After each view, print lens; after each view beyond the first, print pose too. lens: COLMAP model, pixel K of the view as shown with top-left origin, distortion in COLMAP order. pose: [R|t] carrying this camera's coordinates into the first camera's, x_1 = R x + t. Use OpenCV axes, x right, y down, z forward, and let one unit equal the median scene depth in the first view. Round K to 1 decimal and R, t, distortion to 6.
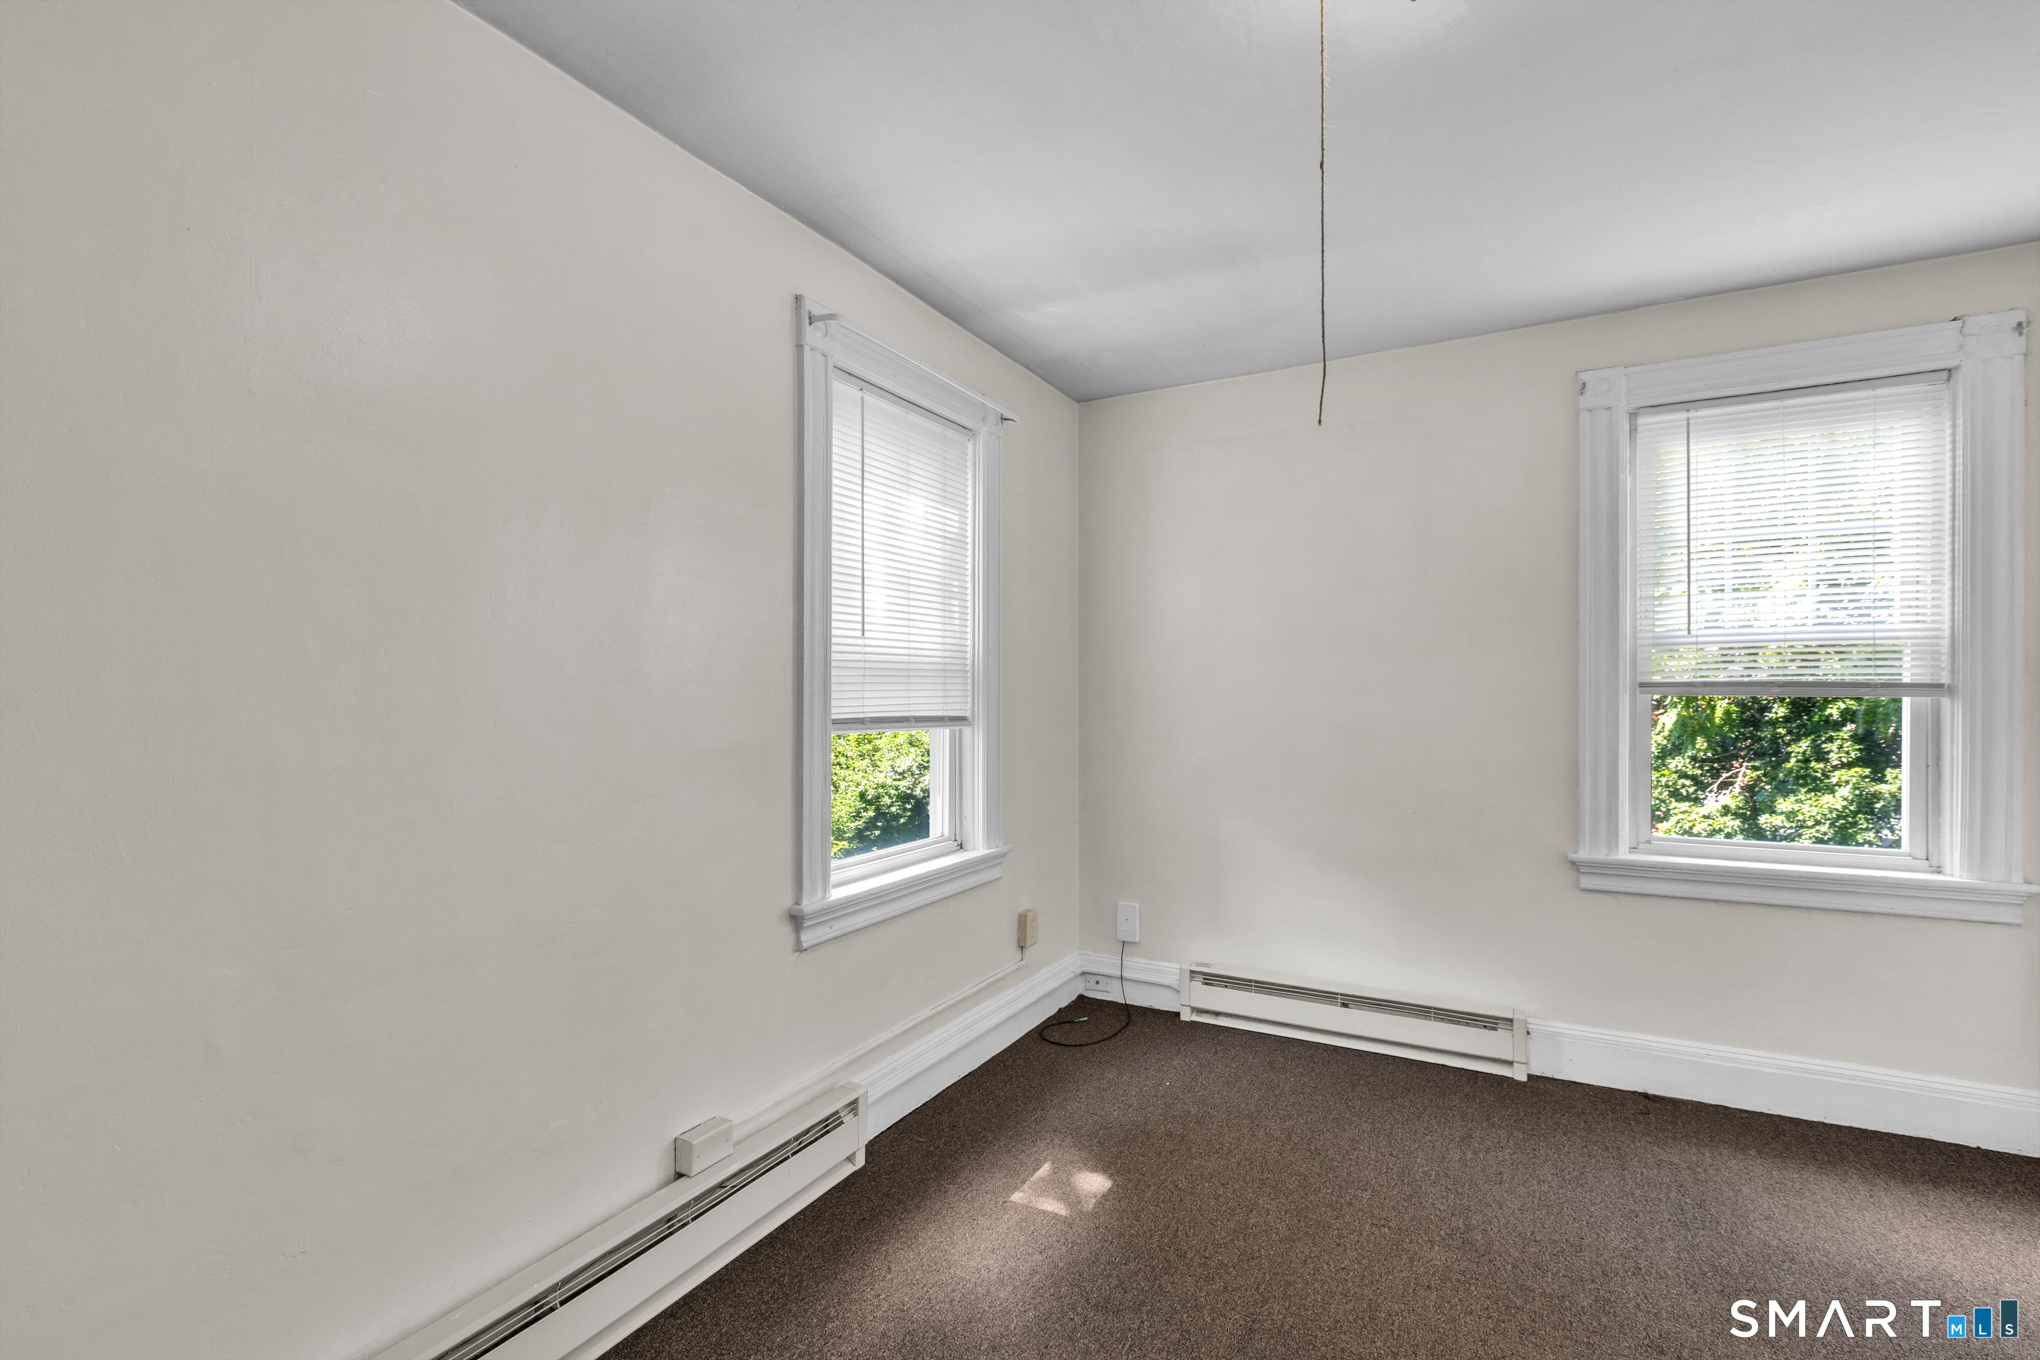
lens RADIAL K [[928.5, 0, 1003.2], [0, 928.5, 688.0], [0, 0, 1]] dist [-0.004542, 0.000289]
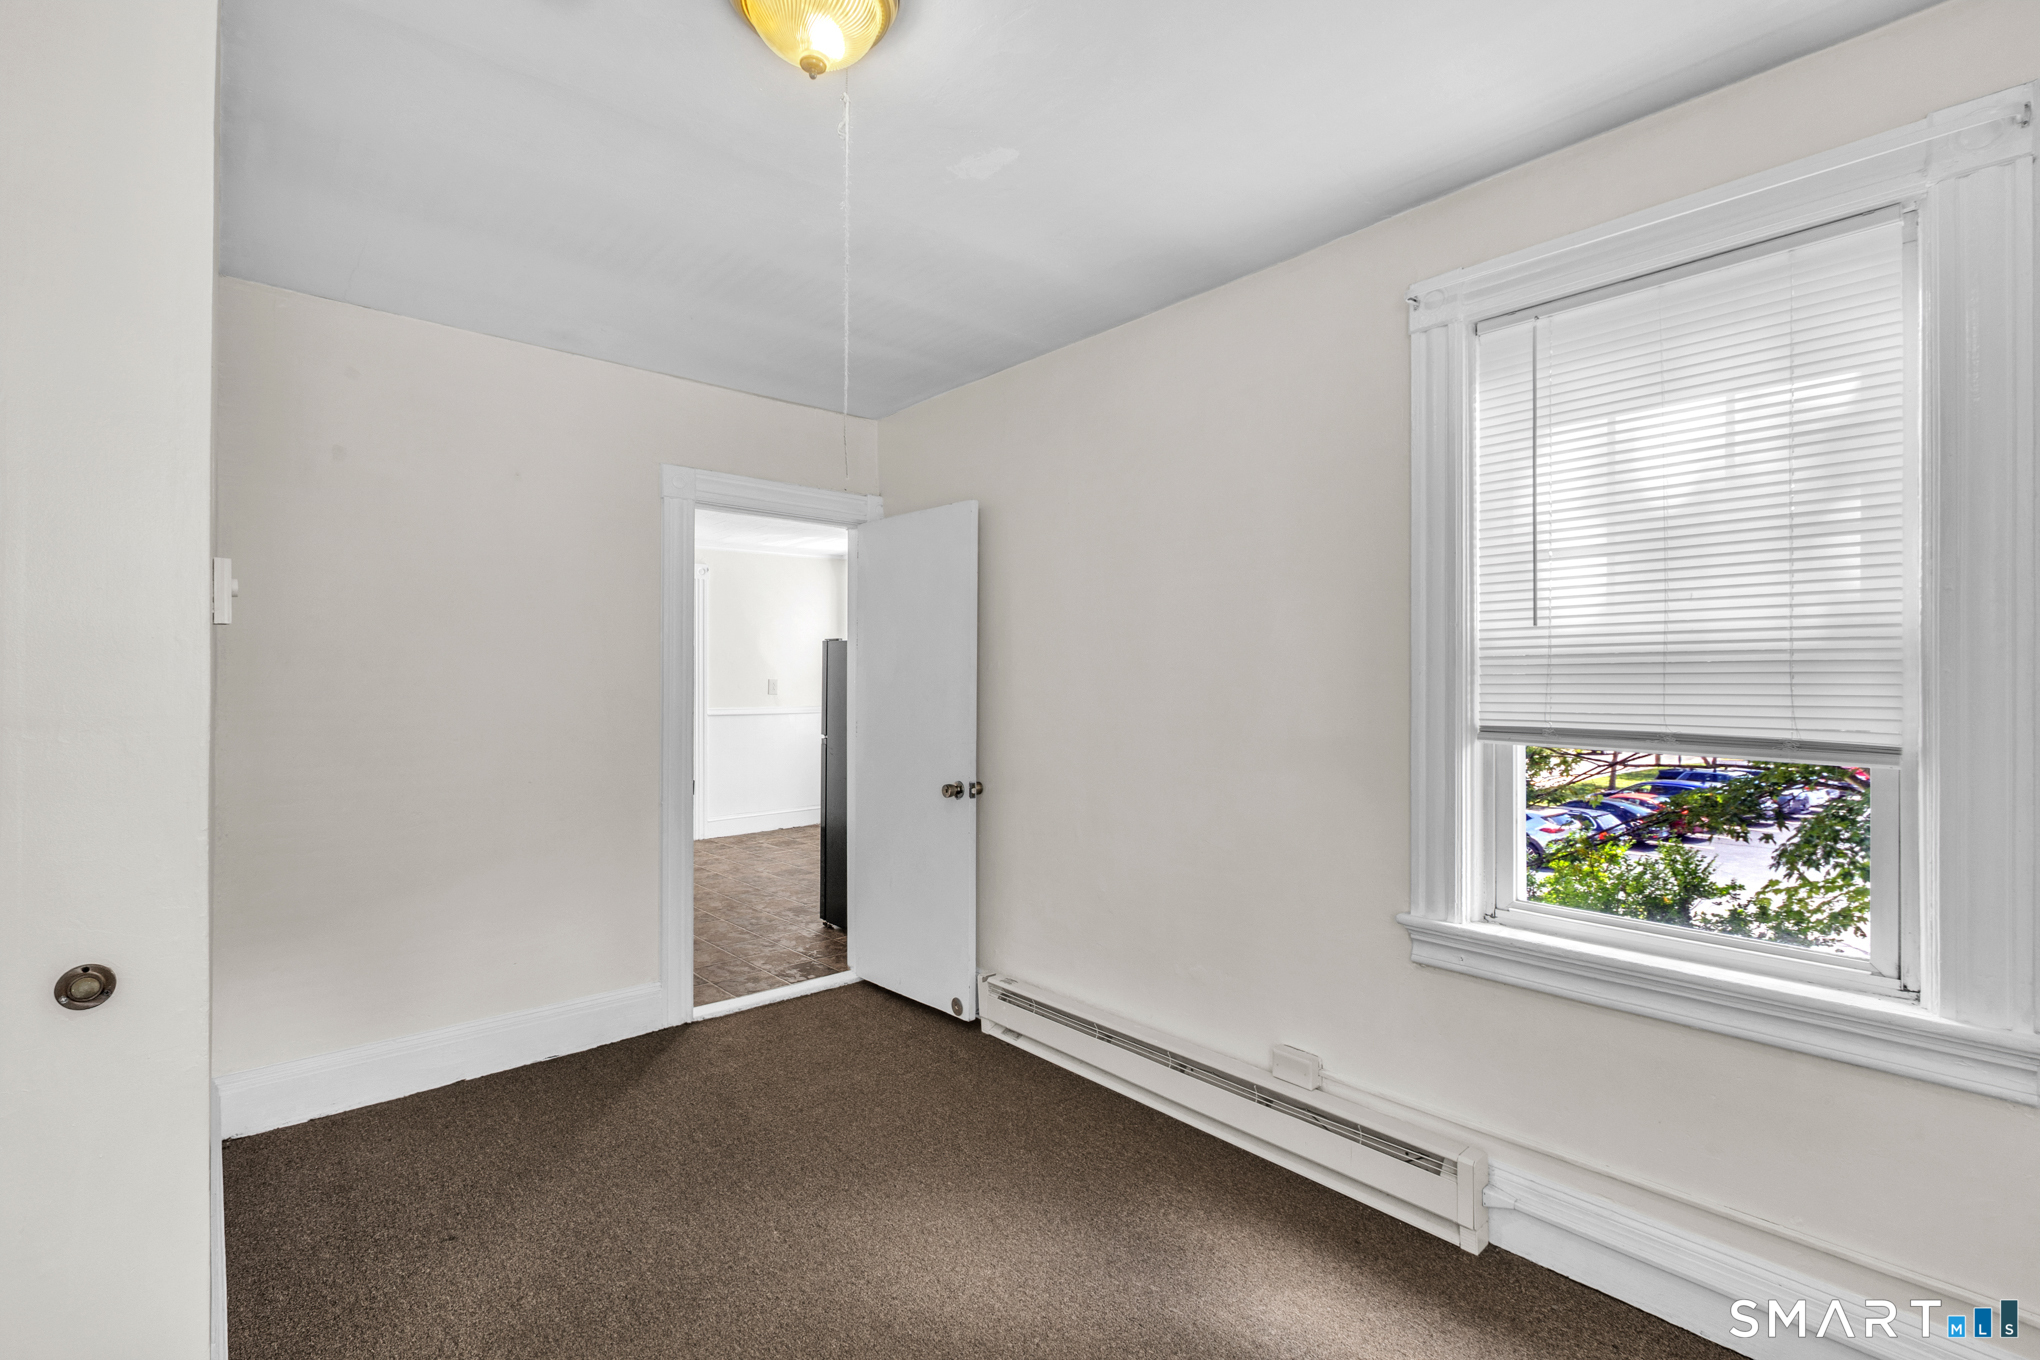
lens RADIAL K [[928.5, 0, 1019.5], [0, 928.5, 678.3], [0, 0, 1]] dist [-0.004542, 0.000289]
pose [[-0.307369, -0.004183, -0.951581, 0.740122], [-0.000995, 0.999991, -0.004075, -0.006950], [0.951590, -0.000306, -0.307370, 0.821204]]
